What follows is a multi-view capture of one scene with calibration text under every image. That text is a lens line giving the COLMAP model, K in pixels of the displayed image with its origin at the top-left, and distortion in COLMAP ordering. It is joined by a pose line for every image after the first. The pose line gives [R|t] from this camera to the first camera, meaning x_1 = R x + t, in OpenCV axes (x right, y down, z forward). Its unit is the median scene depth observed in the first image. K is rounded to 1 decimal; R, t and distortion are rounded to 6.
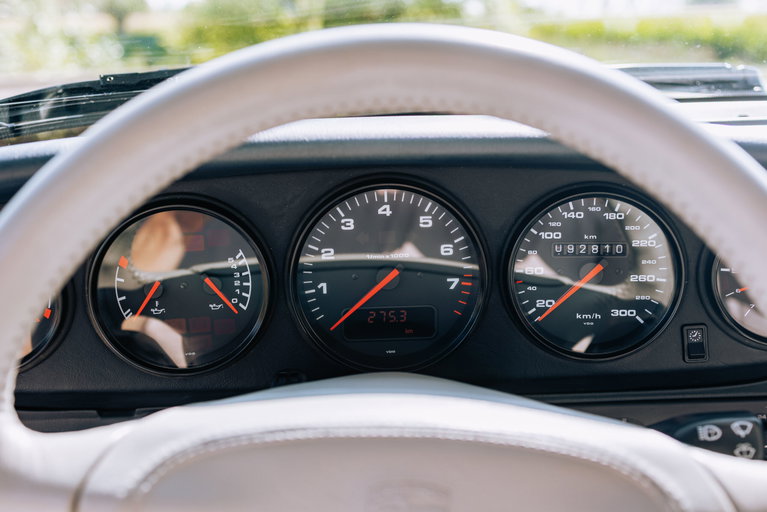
lens RADIAL K [[785.8, 0, 383.5], [0, 785.8, 256.0], [0, 0, 1]] dist [0.041604, -0.021369]
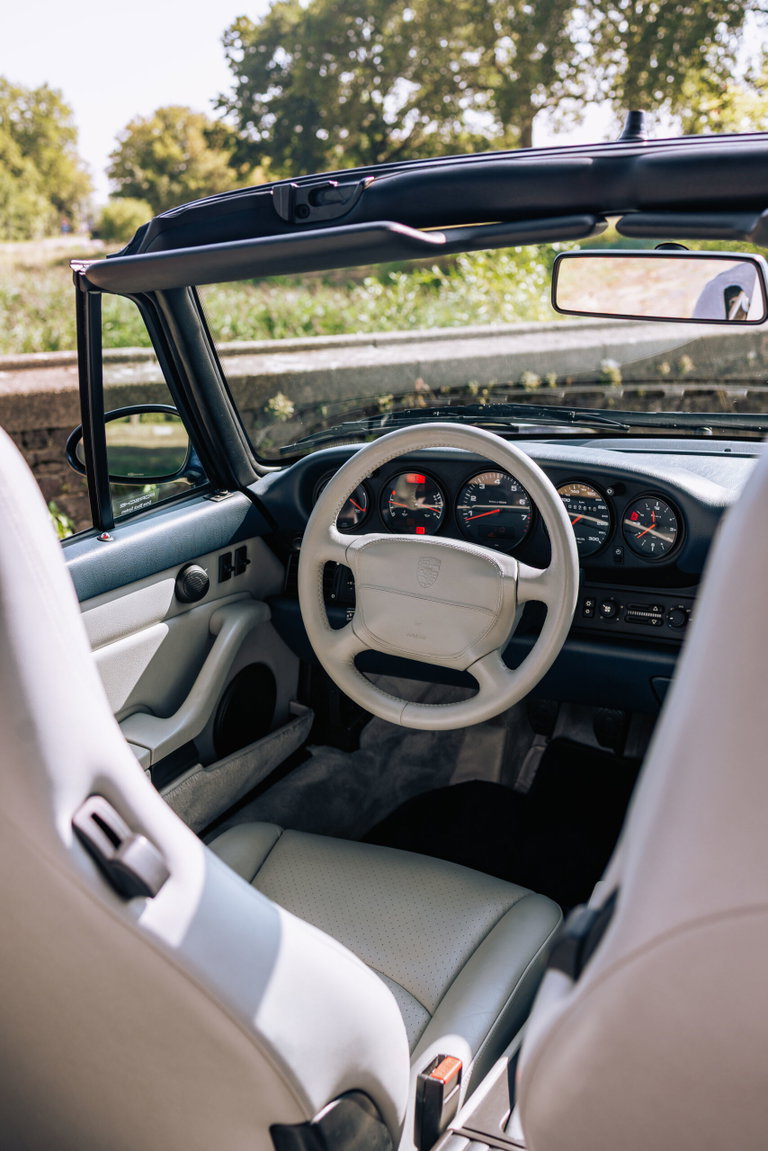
lens RADIAL K [[1166.0, 0, 384.0], [0, 1166.0, 575.5], [0, 0, 1]] dist [0.020292, 0.017751]
pose [[0.863381, 0.129599, -0.487625, 1.398188], [-0.119542, 0.991474, 0.051853, 0.075424], [0.490187, 0.013523, 0.871512, -2.098595]]
